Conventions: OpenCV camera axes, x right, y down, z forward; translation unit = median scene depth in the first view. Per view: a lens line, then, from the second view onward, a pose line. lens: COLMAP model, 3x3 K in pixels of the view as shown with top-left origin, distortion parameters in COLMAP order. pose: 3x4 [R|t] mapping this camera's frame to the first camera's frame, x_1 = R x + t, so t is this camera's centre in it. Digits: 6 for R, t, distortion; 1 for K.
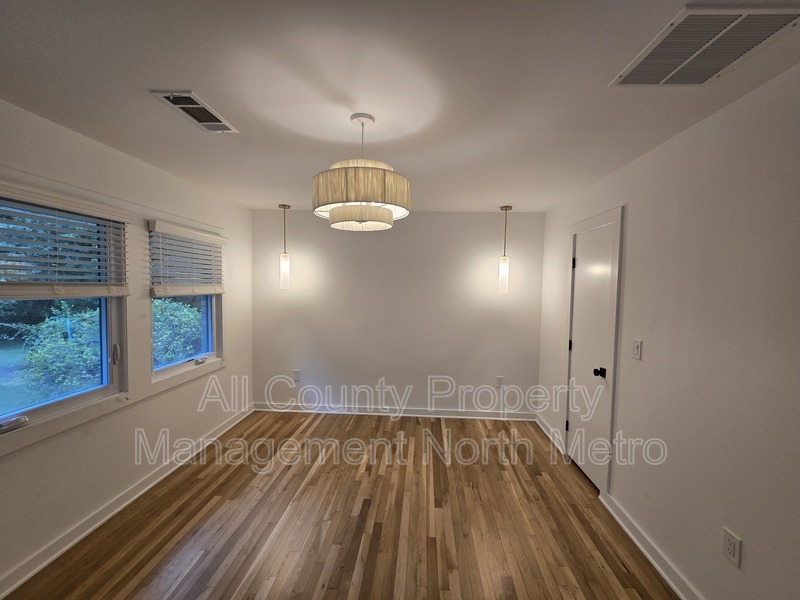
lens RADIAL K [[329.3, 0, 408.3], [0, 329.3, 299.4], [0, 0, 1]] dist [0.001123, 0.000215]
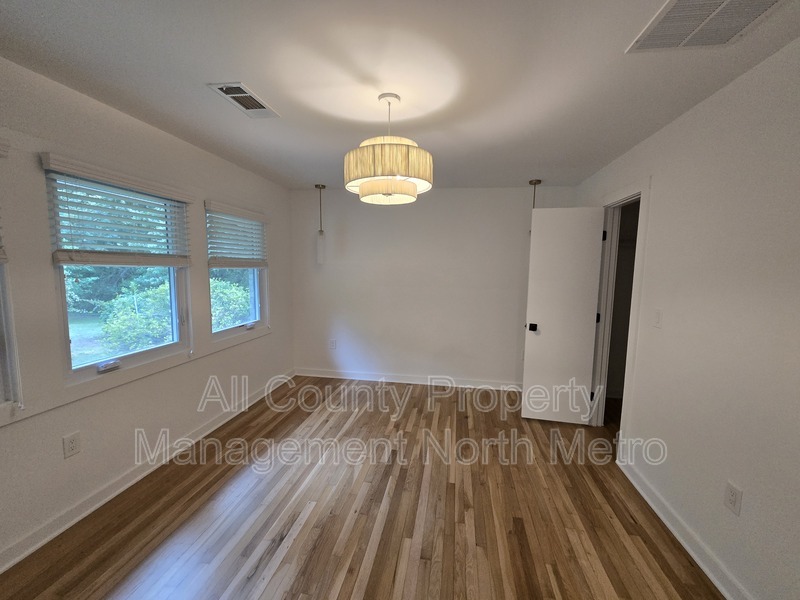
lens RADIAL K [[329.3, 0, 408.3], [0, 329.3, 299.4], [0, 0, 1]] dist [0.001123, 0.000215]
pose [[0.994630, 0.009451, -0.103065, 0.038721], [-0.004057, 0.998617, 0.052418, 0.050495], [0.103418, -0.051719, 0.993292, -0.095505]]
